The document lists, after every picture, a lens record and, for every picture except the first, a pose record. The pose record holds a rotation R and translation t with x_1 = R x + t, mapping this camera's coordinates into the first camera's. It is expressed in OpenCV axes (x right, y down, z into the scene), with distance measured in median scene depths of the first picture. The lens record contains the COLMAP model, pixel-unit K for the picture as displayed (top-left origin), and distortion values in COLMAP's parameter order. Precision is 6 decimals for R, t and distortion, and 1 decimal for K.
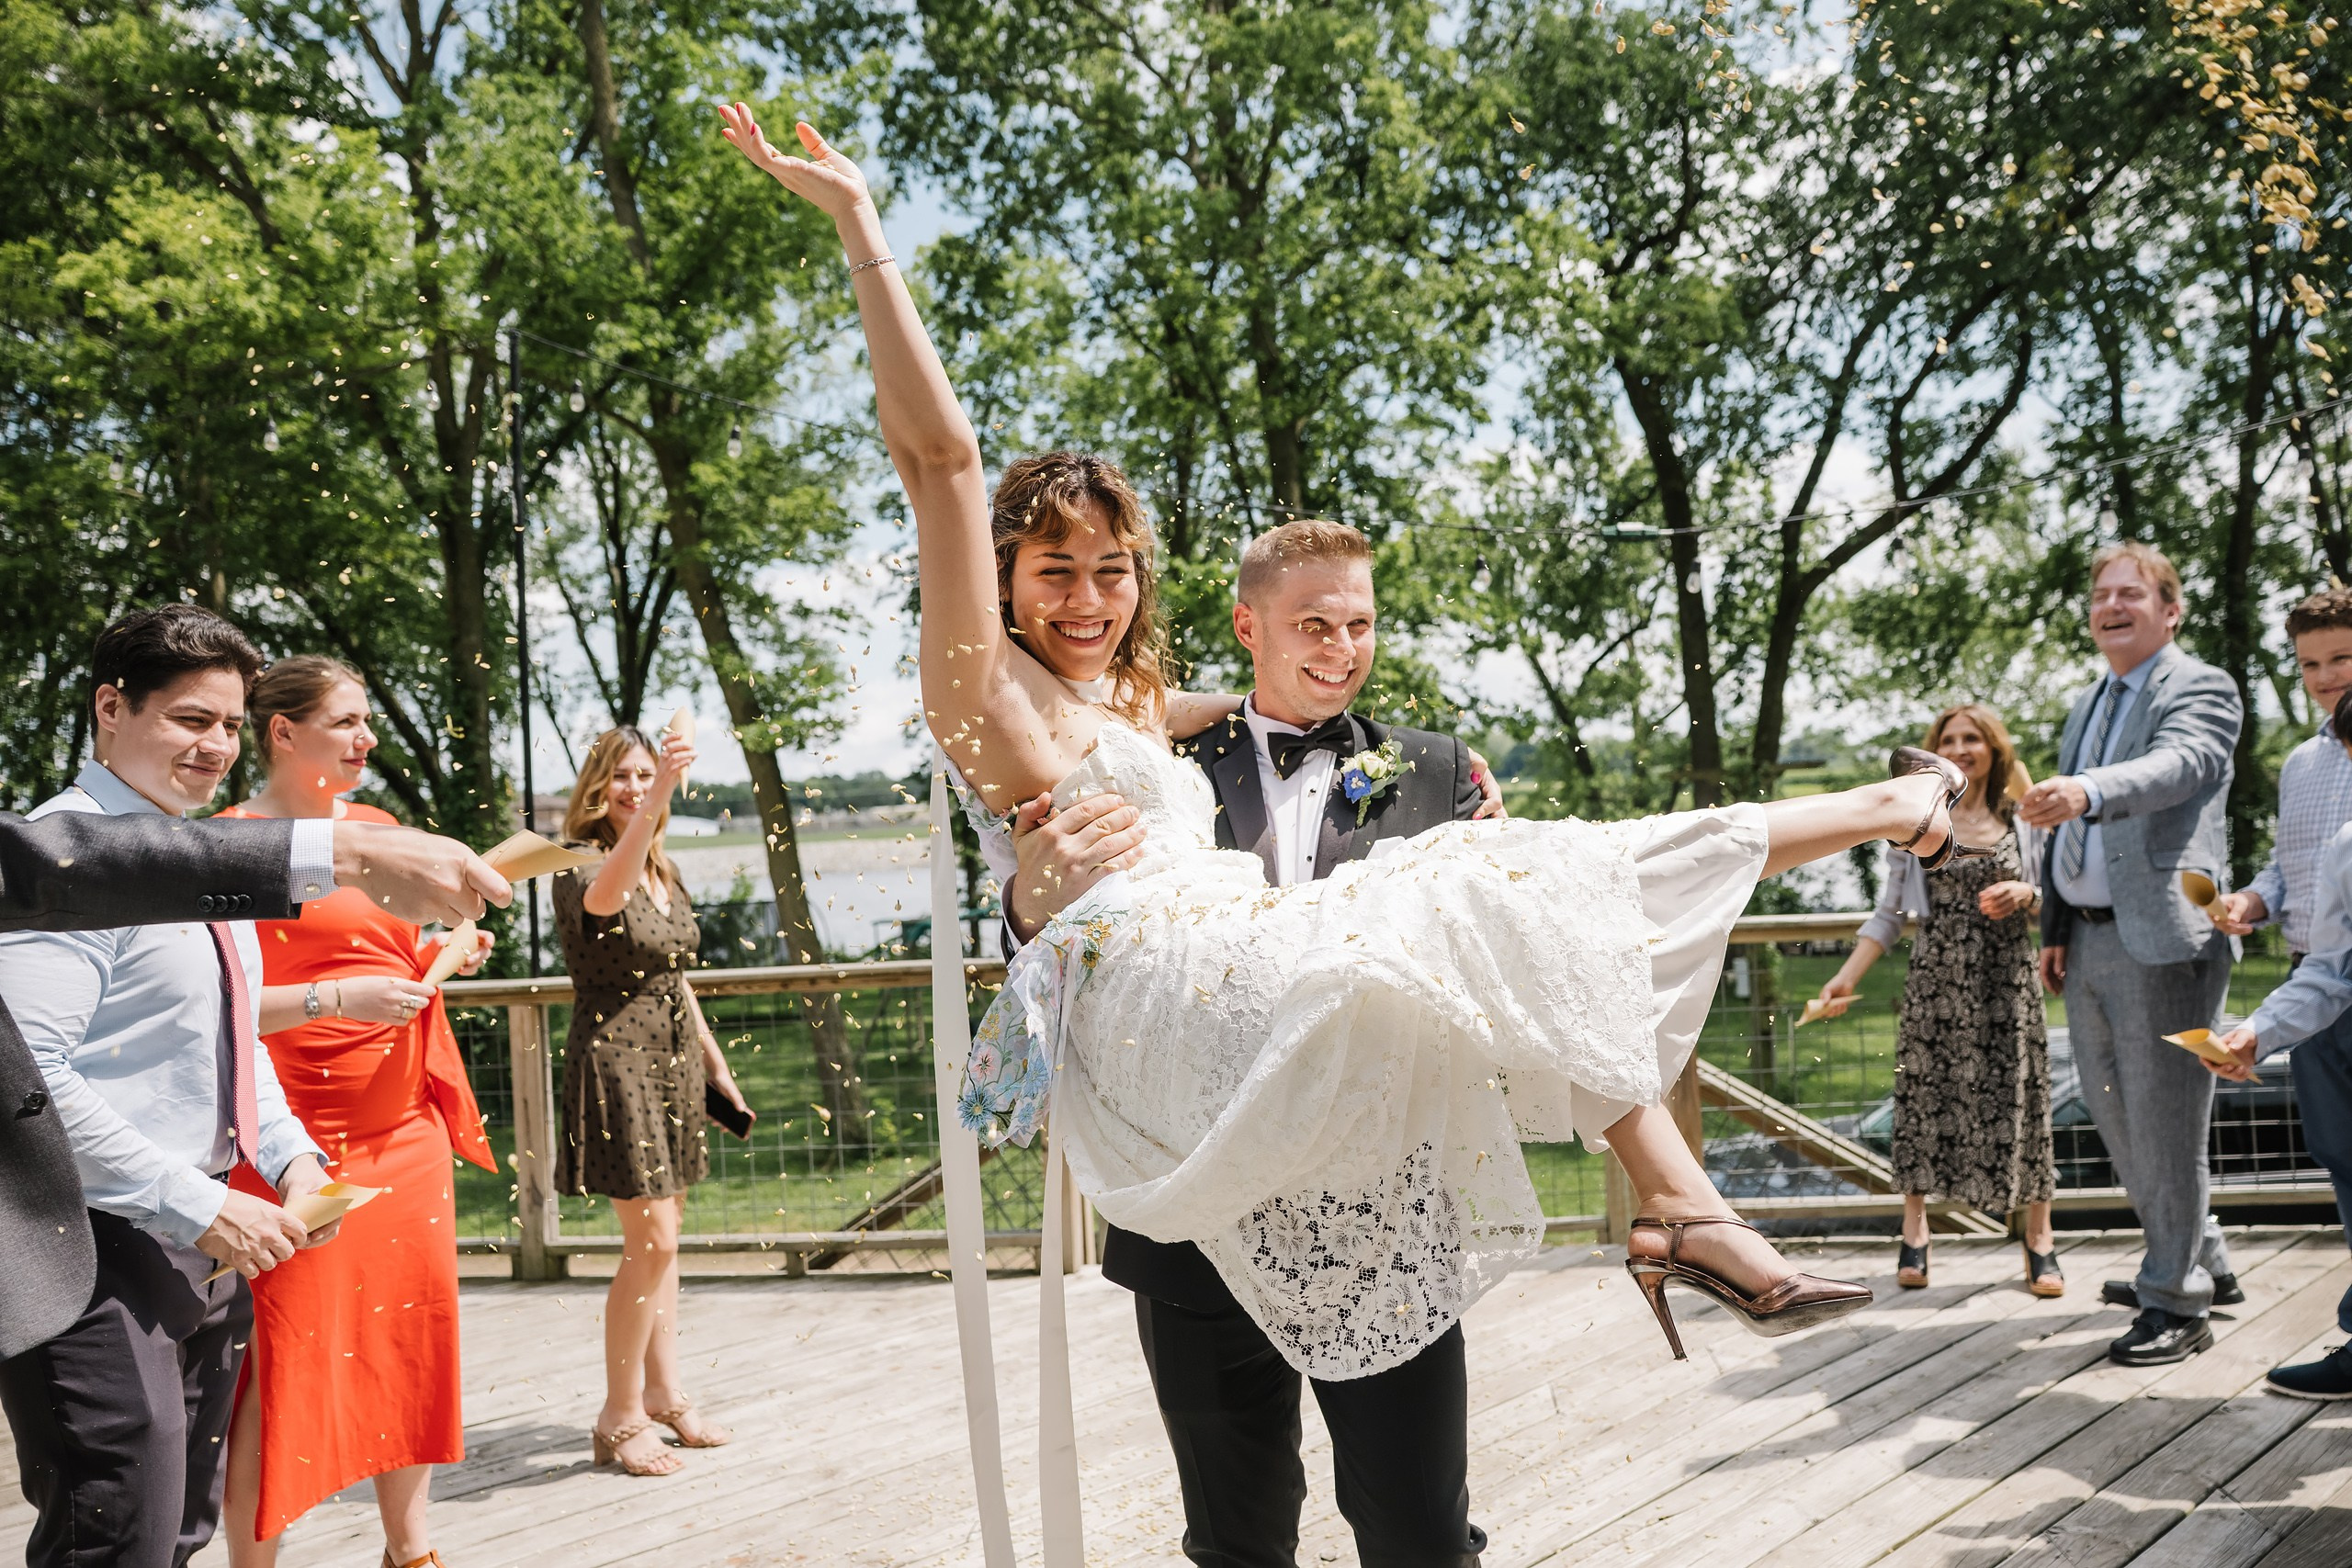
lens RADIAL K [[1655.4, 0, 1176.6], [0, 1655.4, 779.4], [0, 0, 1]] dist [-0.050260, 0.074800]
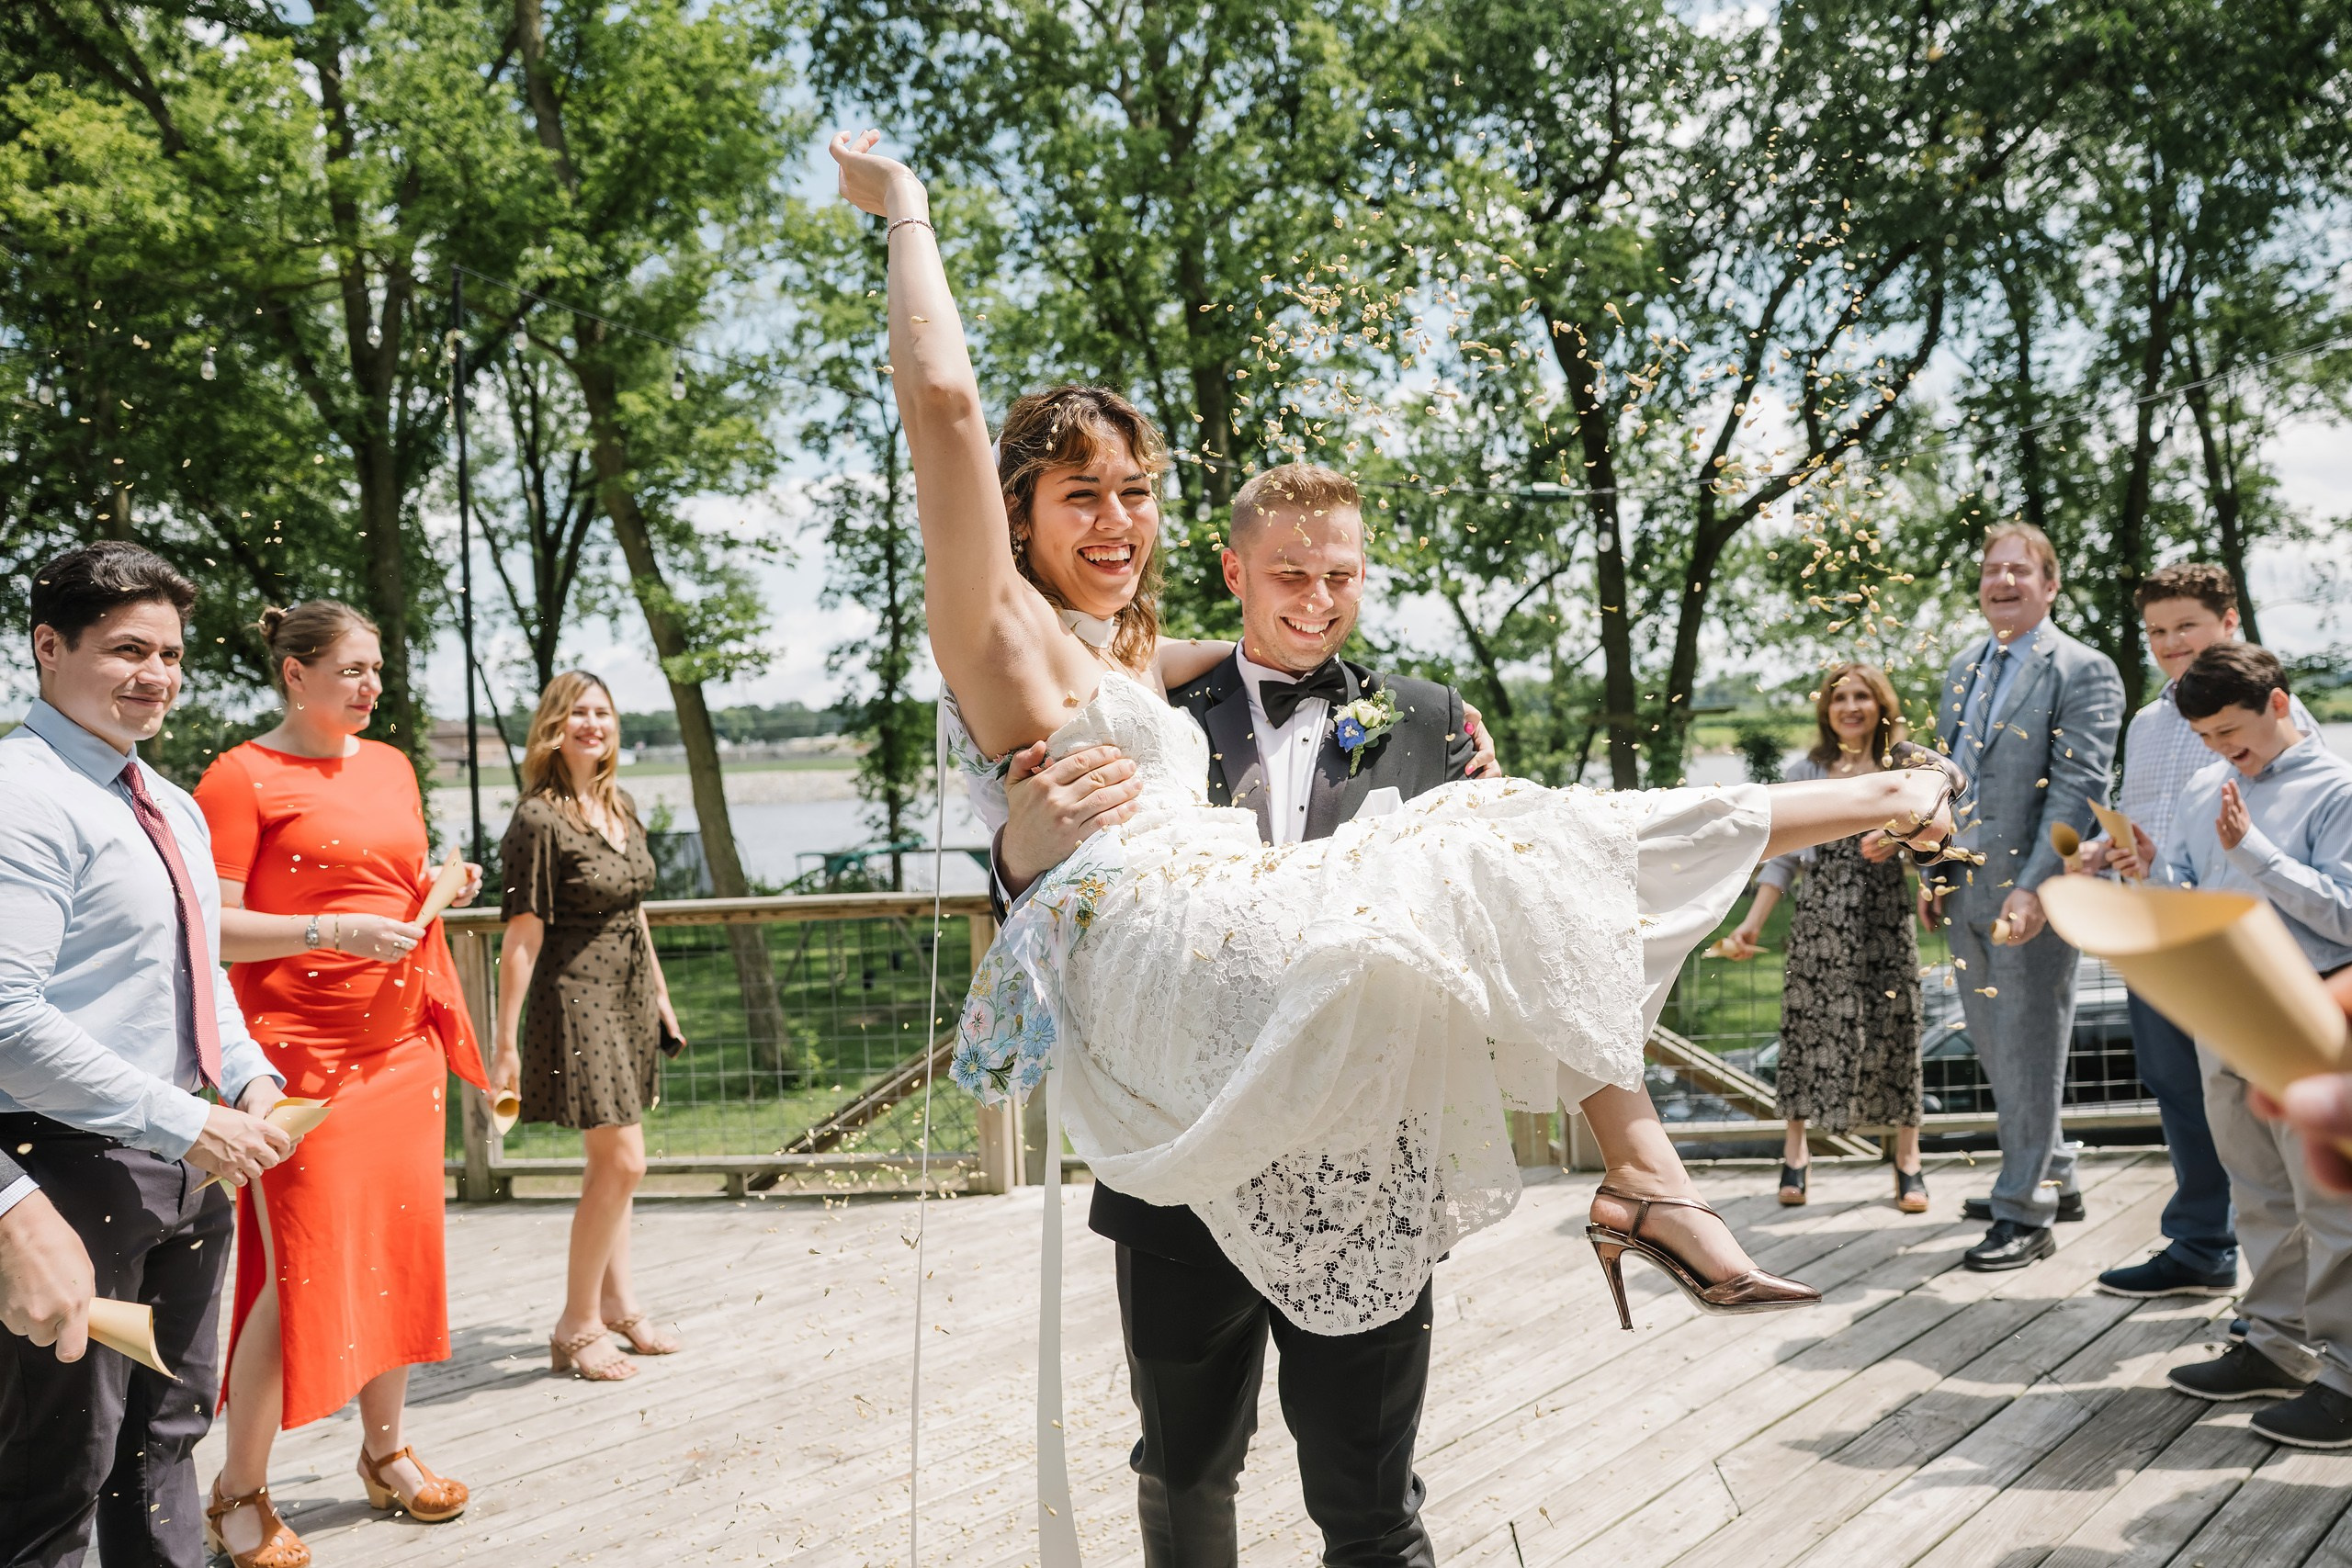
lens RADIAL K [[1660.2, 0, 1172.8], [0, 1660.2, 755.4], [0, 0, 1]] dist [-0.007009, 0.003022]
pose [[0.998875, 0.011822, 0.045930, -0.002451], [-0.012984, 0.999601, 0.025091, -0.001657], [-0.045615, -0.025659, 0.998630, -0.014269]]
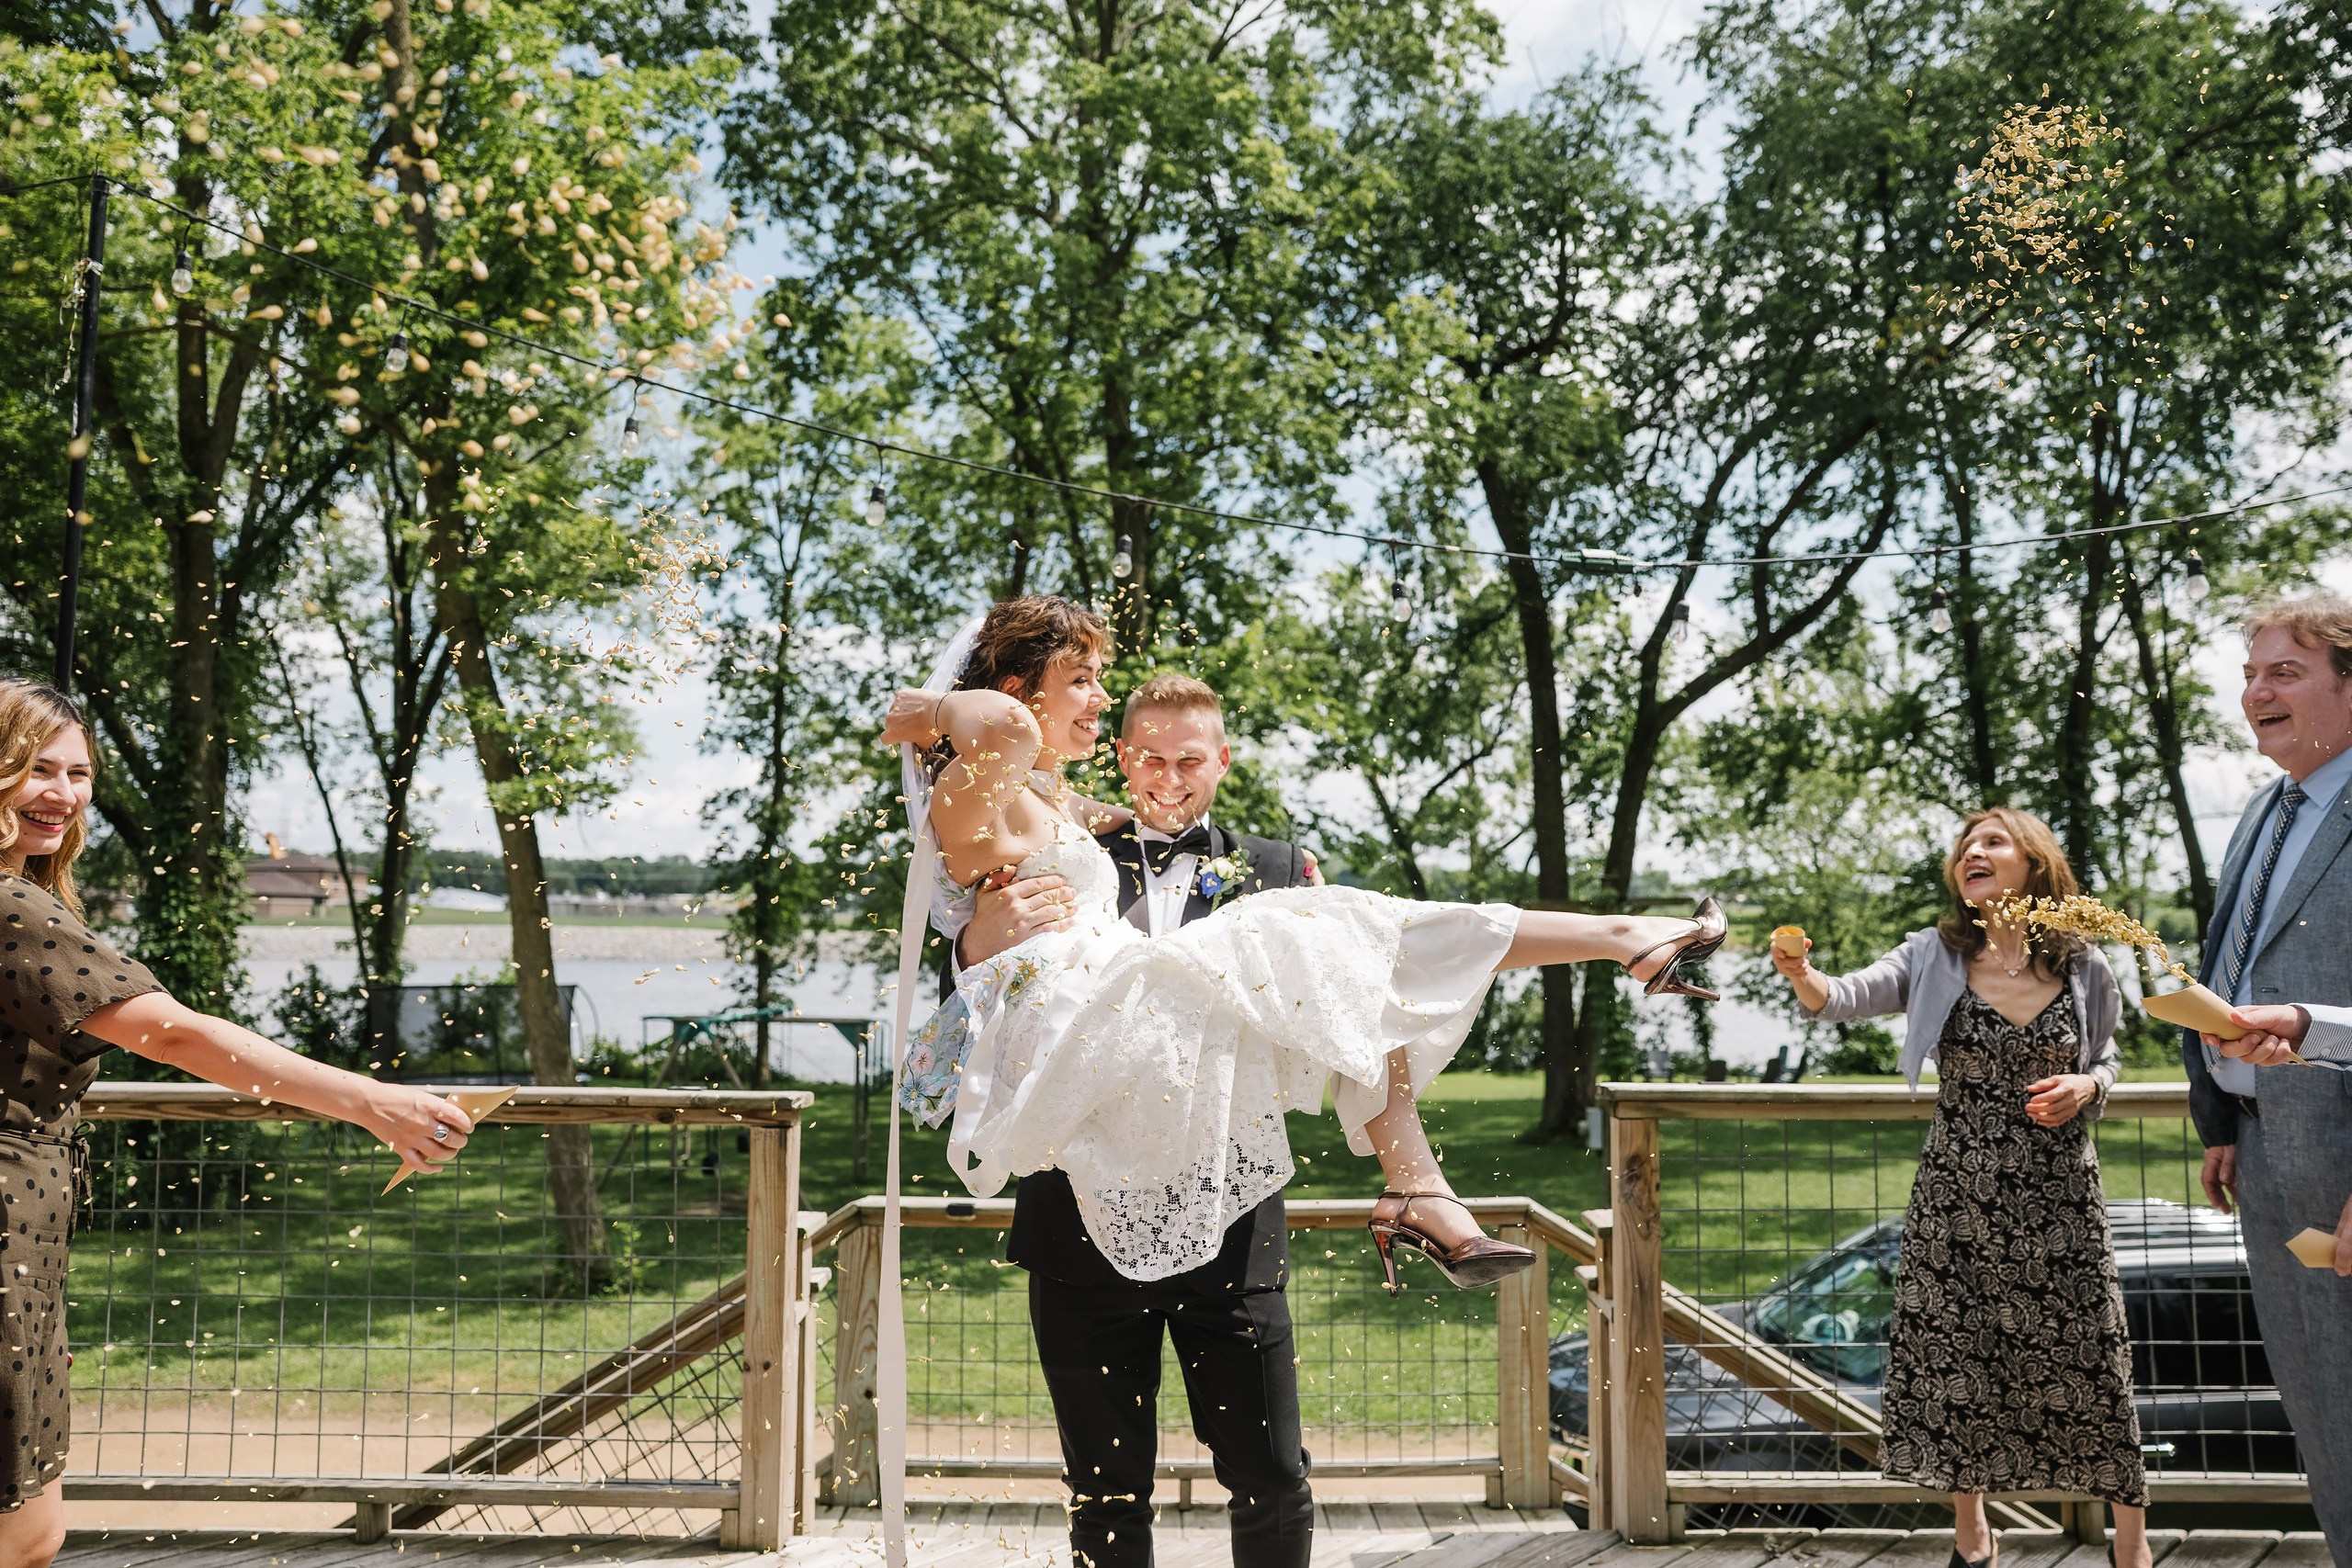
lens RADIAL K [[1638.5, 0, 1170.7], [0, 1638.5, 778.8], [0, 0, 1]] dist [-0.119614, 0.097875]
pose [[0.992821, 0.065241, 0.100246, 0.003906], [-0.058059, 0.995643, -0.072963, 0.005298], [-0.104570, 0.066619, 0.992284, 0.092541]]
